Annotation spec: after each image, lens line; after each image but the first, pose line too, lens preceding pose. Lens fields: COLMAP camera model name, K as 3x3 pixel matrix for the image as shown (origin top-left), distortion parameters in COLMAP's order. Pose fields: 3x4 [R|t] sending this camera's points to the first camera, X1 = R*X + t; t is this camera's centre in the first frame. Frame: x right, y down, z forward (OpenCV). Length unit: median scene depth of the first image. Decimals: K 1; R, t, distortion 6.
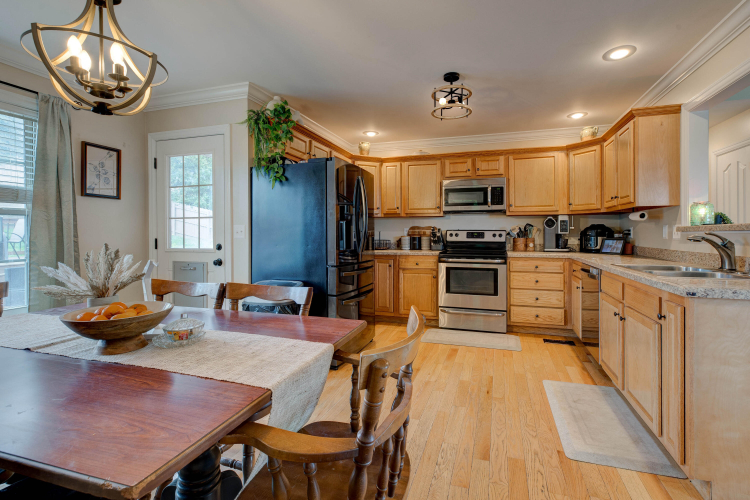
lens RADIAL K [[339.8, 0, 372.8], [0, 339.8, 234.4], [0, 0, 1]] dist [0.001618, 0.000085]
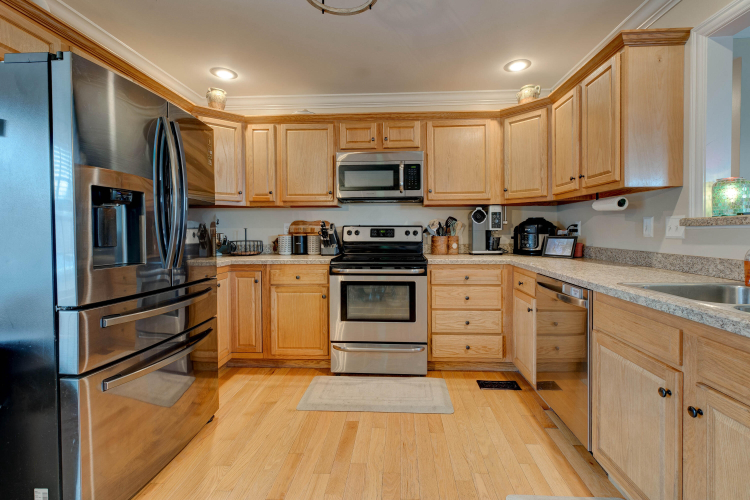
lens RADIAL K [[347.9, 0, 379.9], [0, 347.9, 236.1], [0, 0, 1]] dist [0.001116, -0.000008]
pose [[0.956206, -0.009415, 0.292543, 0.093494], [0.005835, 0.999897, 0.013106, -0.000774], [-0.292637, -0.010825, 0.956162, 0.341749]]
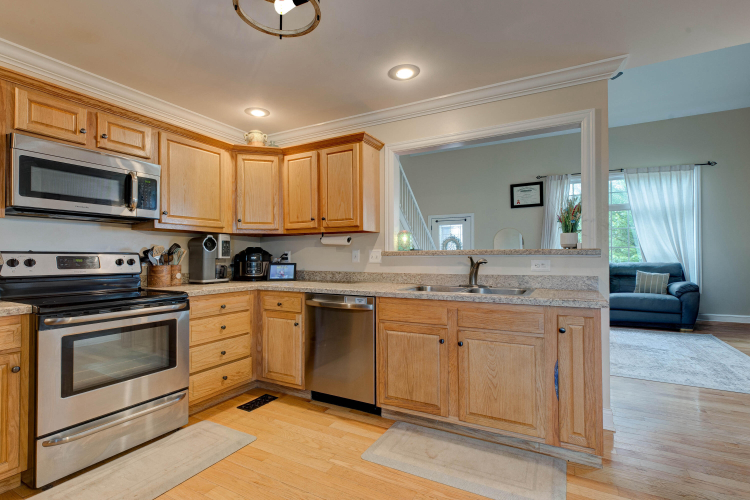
lens RADIAL K [[358.3, 0, 356.3], [0, 358.3, 251.0], [0, 0, 1]] dist [0.016213, -0.000282]
pose [[0.174403, 0.014523, 0.984567, -0.180929], [0.006853, 0.999849, -0.015963, -0.003888], [-0.984650, 0.009531, 0.174277, 0.565911]]
